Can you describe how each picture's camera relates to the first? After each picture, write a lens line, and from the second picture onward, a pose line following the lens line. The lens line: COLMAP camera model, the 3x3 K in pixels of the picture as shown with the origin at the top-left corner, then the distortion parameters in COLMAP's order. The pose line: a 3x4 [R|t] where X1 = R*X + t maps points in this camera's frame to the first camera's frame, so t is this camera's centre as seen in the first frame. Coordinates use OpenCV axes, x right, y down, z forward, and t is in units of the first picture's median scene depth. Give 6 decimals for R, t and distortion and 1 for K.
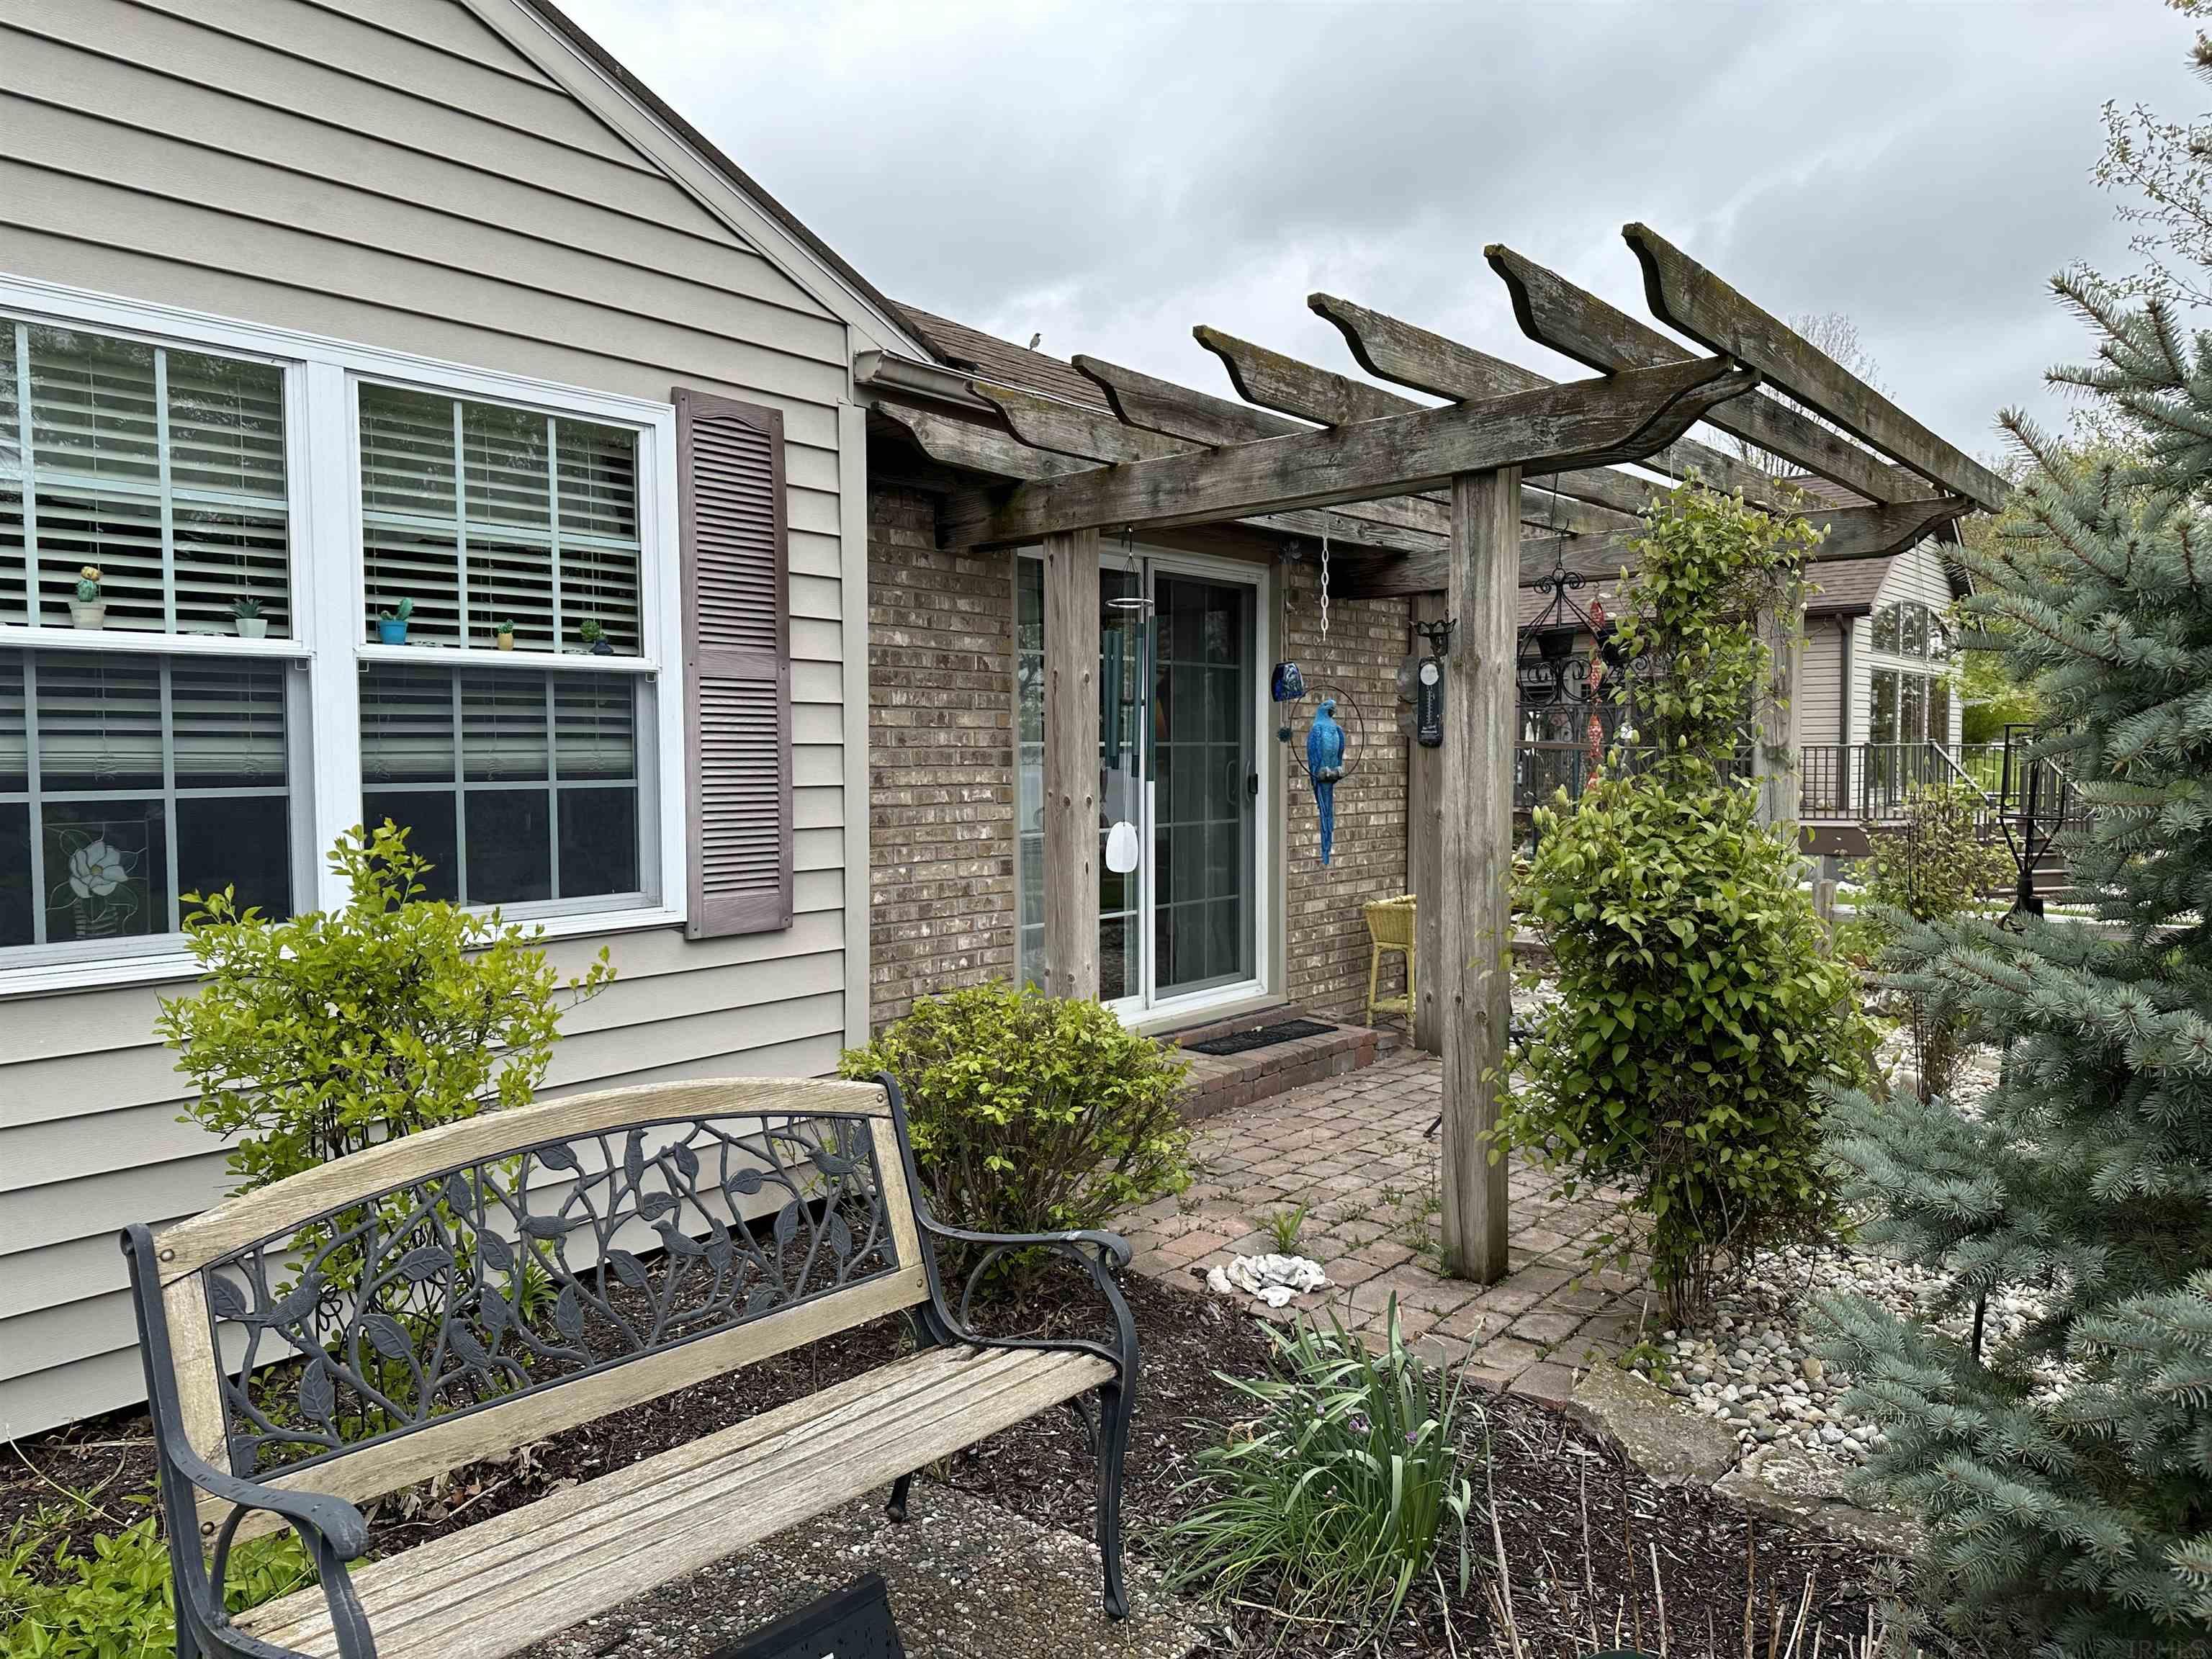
lens RADIAL K [[1538.5, 0, 1102.5], [0, 1538.5, 840.1], [0, 0, 1]] dist [0.105781, -0.153284]
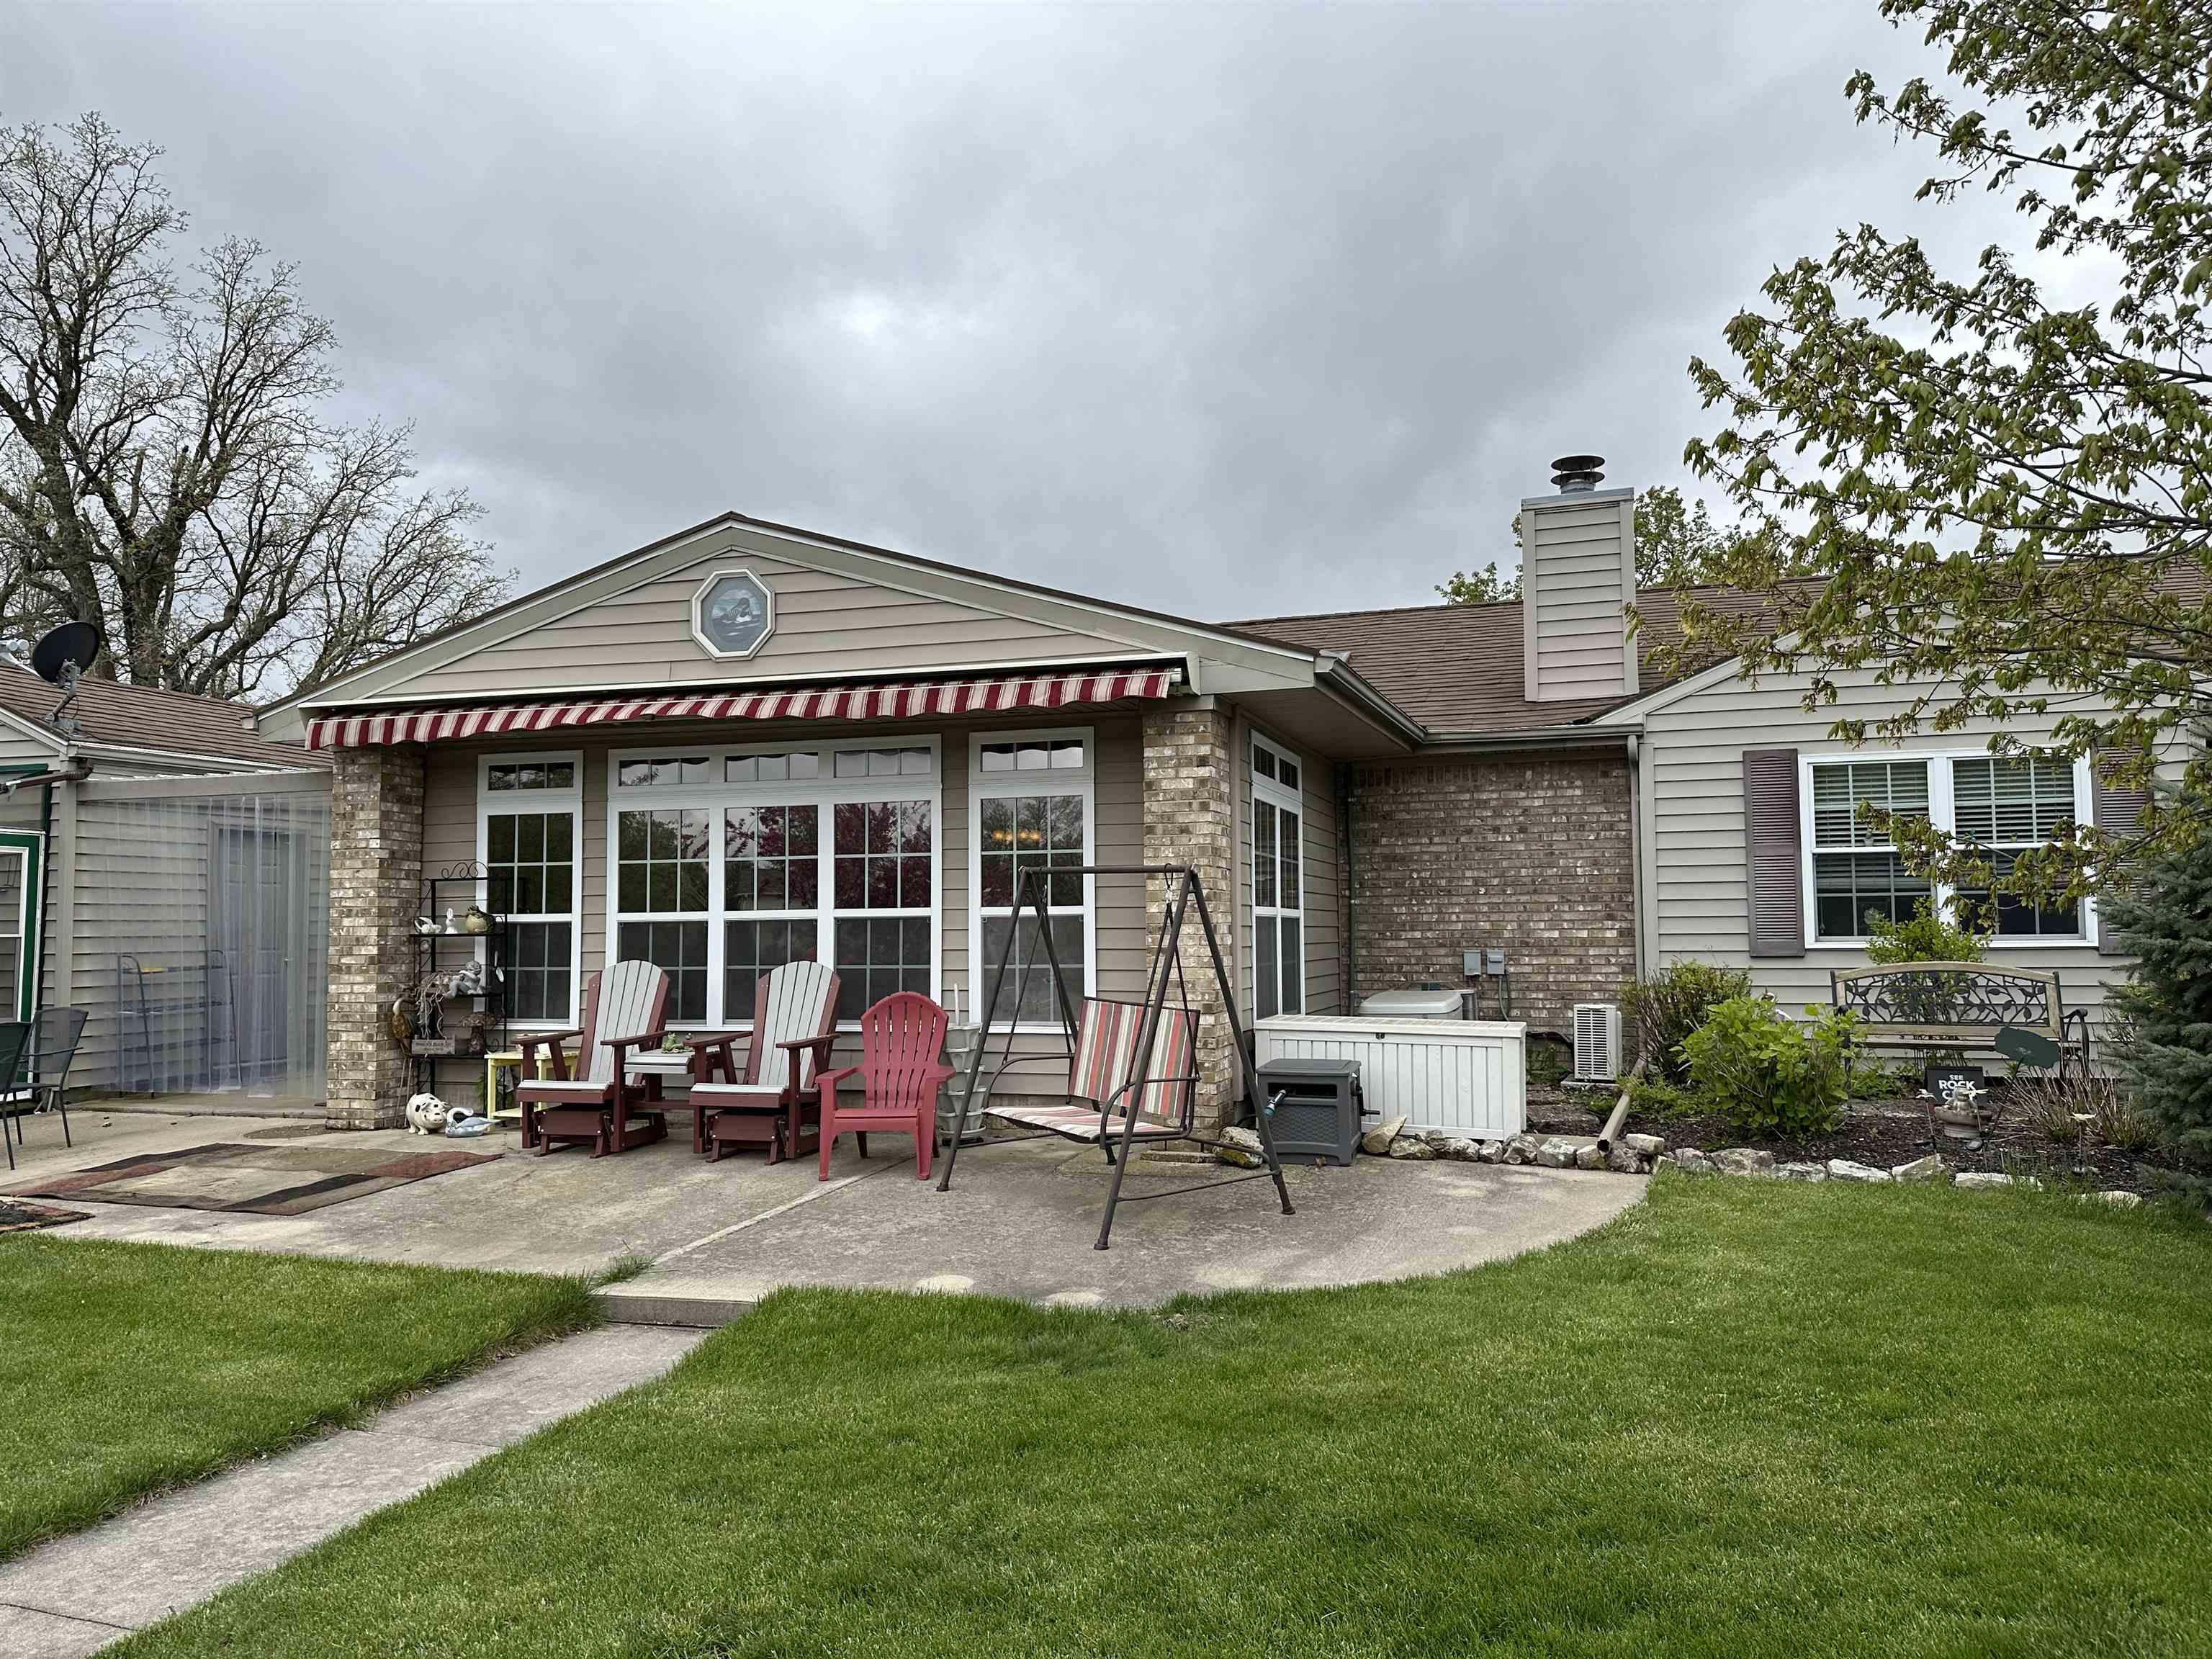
lens RADIAL K [[1538.5, 0, 1102.5], [0, 1538.5, 840.1], [0, 0, 1]] dist [0.105781, -0.153284]
pose [[0.366123, -0.060679, -0.928586, 1.893037], [-0.047785, 0.995329, -0.083881, 0.217302], [0.929339, 0.075083, 0.361514, -1.777901]]
